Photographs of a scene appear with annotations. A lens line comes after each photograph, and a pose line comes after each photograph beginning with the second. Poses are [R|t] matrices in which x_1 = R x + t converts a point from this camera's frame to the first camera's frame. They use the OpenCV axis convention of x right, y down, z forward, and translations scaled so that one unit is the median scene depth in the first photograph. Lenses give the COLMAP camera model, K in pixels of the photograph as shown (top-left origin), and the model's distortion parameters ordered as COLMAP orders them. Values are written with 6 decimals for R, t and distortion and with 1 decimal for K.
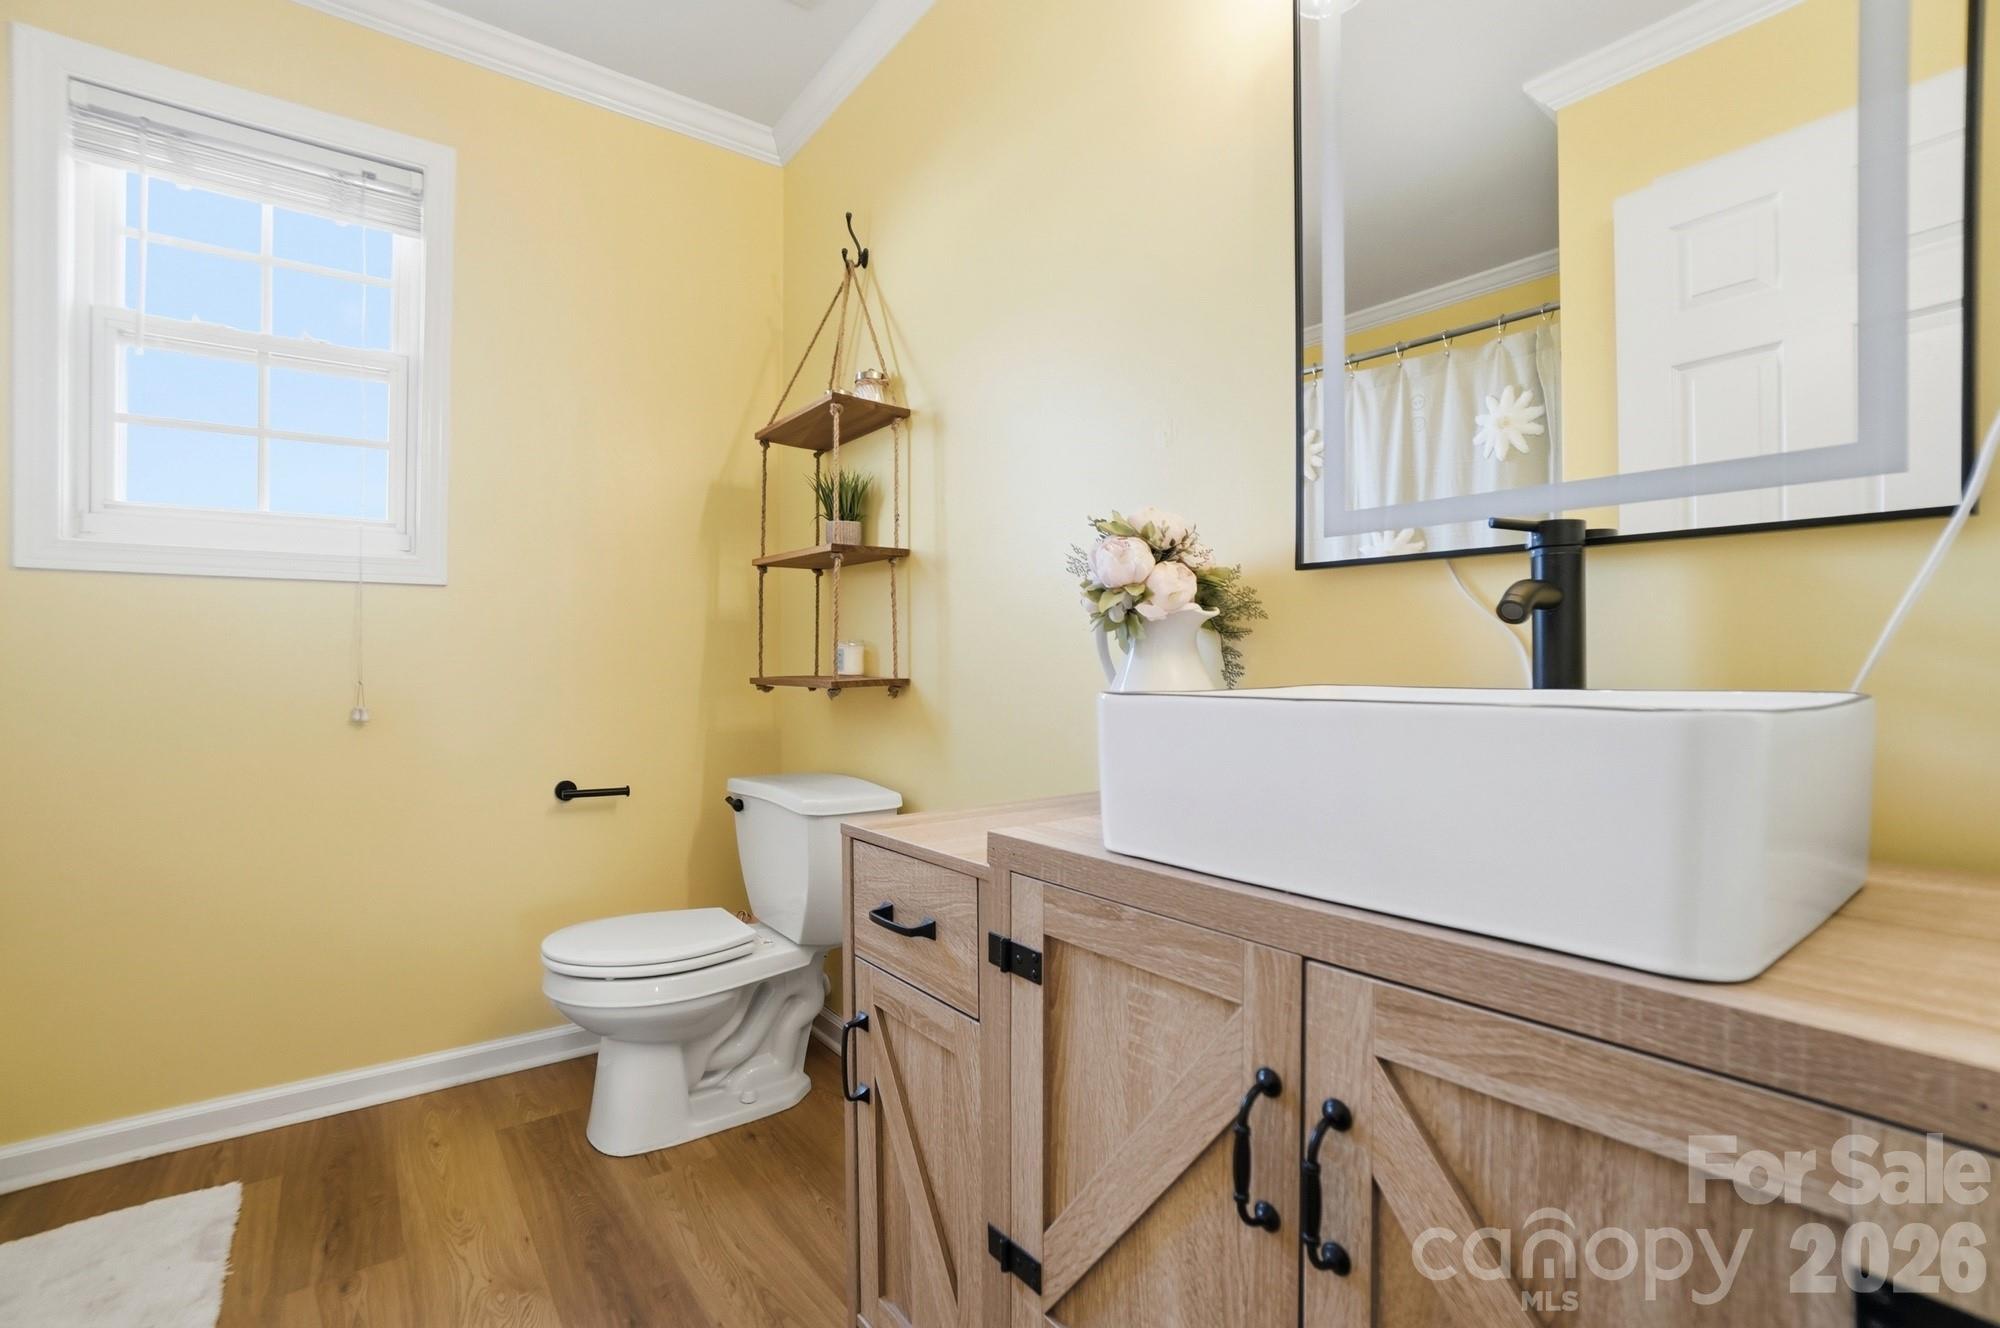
lens RADIAL K [[910.8, 0, 1005.0], [0, 910.8, 655.7], [0, 0, 1]] dist [-0.000942, -0.000321]
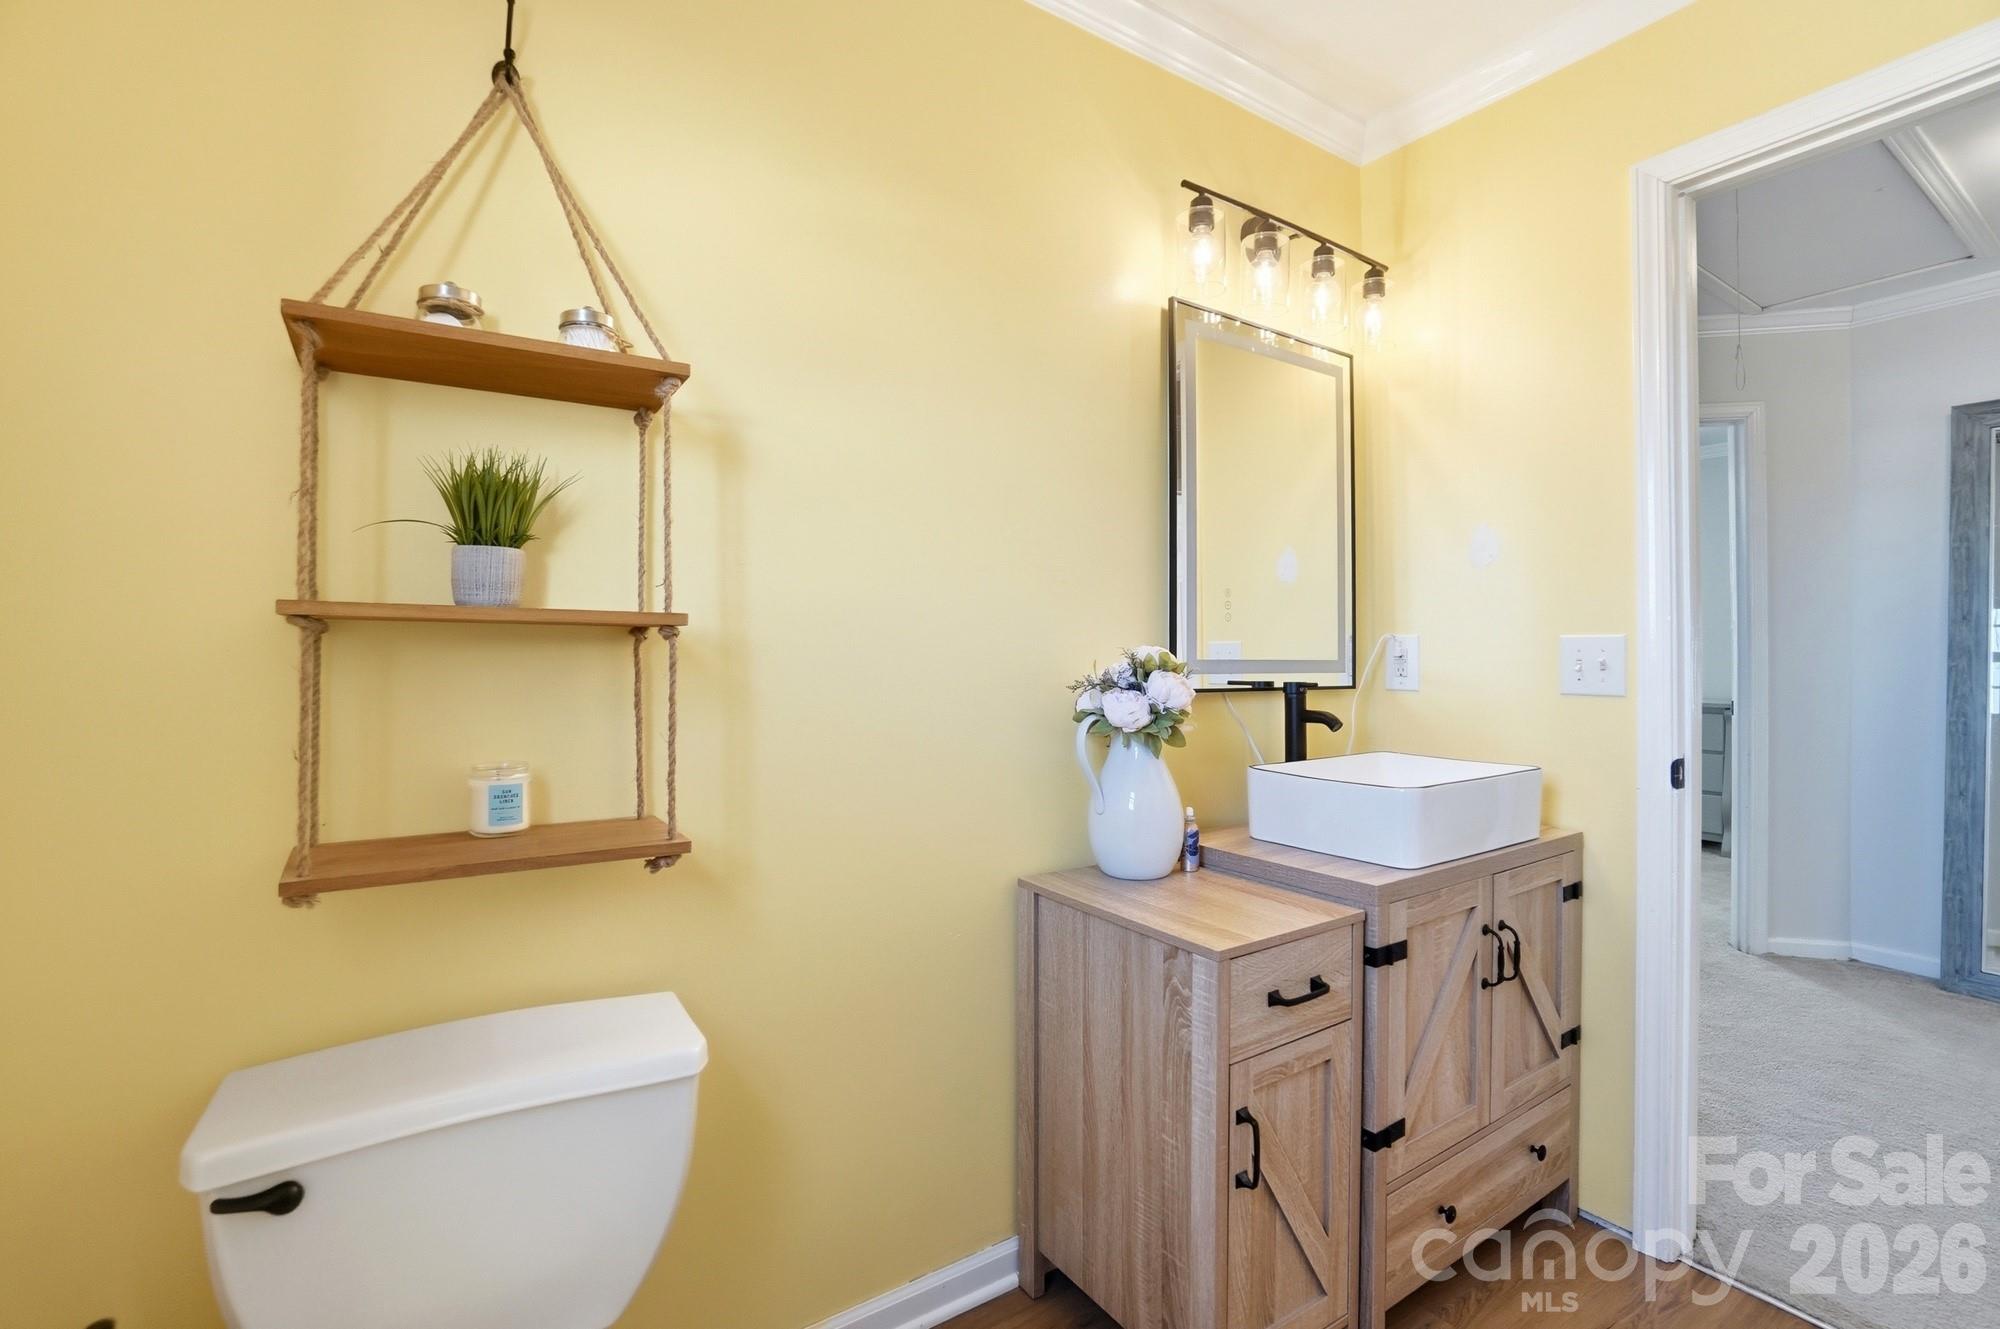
lens RADIAL K [[910.8, 0, 1005.0], [0, 910.8, 656.2], [0, 0, 1]] dist [-0.000942, -0.000321]
pose [[0.043239, 0.003497, 0.999059, -0.775876], [-0.003924, 0.999987, -0.003331, -0.092562], [-0.999057, -0.003777, 0.043253, 0.756513]]
